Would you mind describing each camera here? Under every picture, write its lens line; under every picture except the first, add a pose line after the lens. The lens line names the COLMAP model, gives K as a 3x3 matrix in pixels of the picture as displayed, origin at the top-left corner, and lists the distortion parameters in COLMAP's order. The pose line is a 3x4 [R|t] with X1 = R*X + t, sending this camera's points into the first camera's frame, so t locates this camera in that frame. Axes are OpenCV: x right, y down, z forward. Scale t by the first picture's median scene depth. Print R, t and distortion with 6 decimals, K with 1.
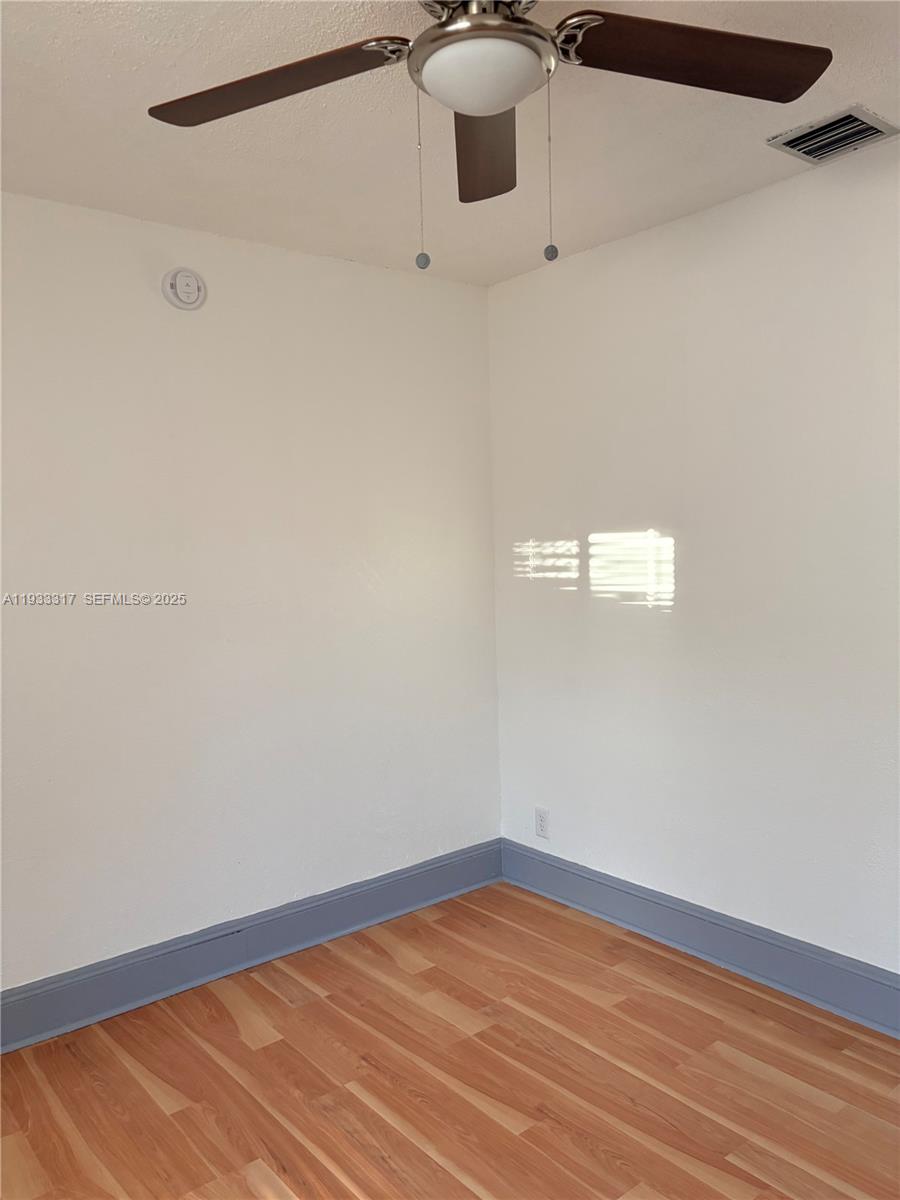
lens RADIAL K [[909.3, 0, 449.9], [0, 909.3, 600.4], [0, 0, 1]] dist [-0.012772, -0.006461]
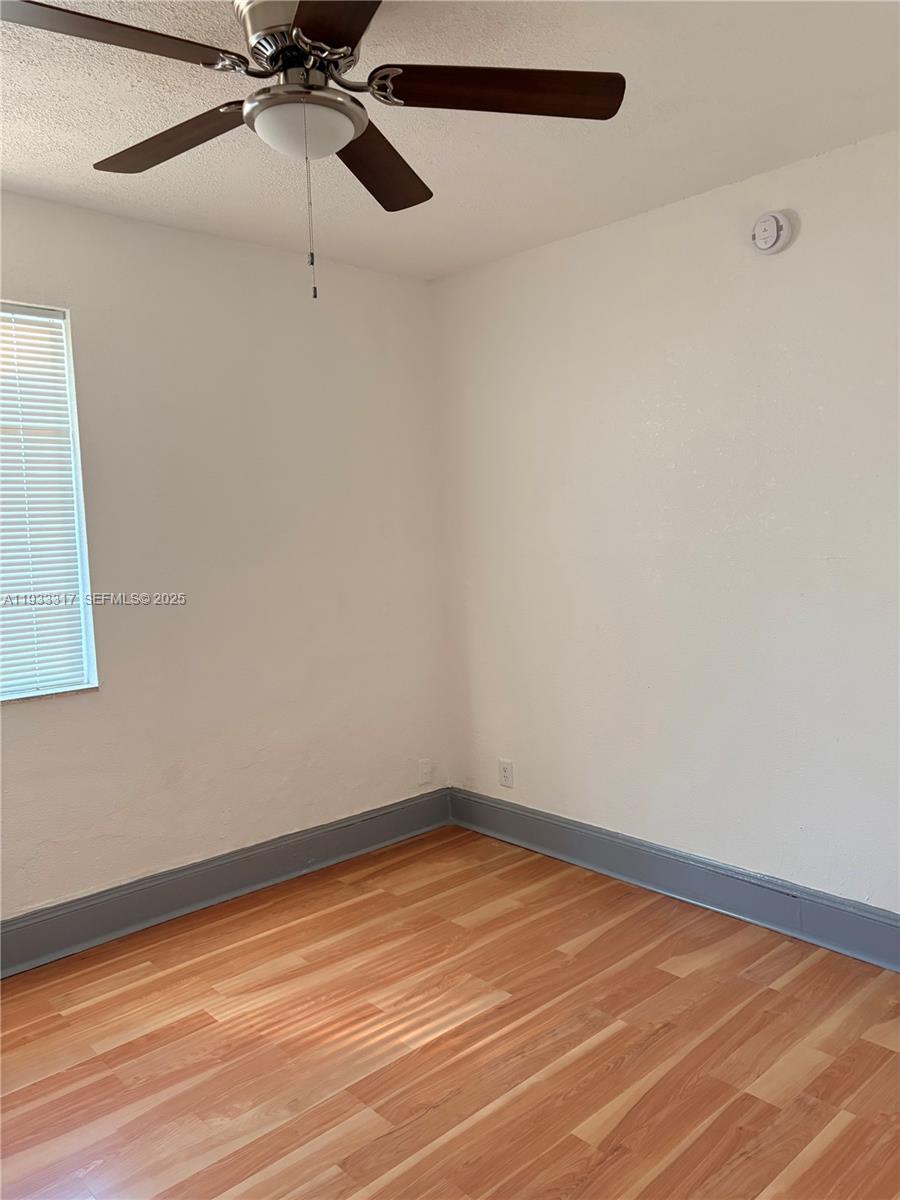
lens RADIAL K [[911.6, 0, 448.4], [0, 911.6, 598.9], [0, 0, 1]] dist [0.048423, -0.050534]
pose [[0.063543, 0.119194, -0.990836, 0.787954], [-0.034550, 0.992510, 0.117180, -0.060704], [0.997381, 0.026787, 0.067185, 0.650877]]
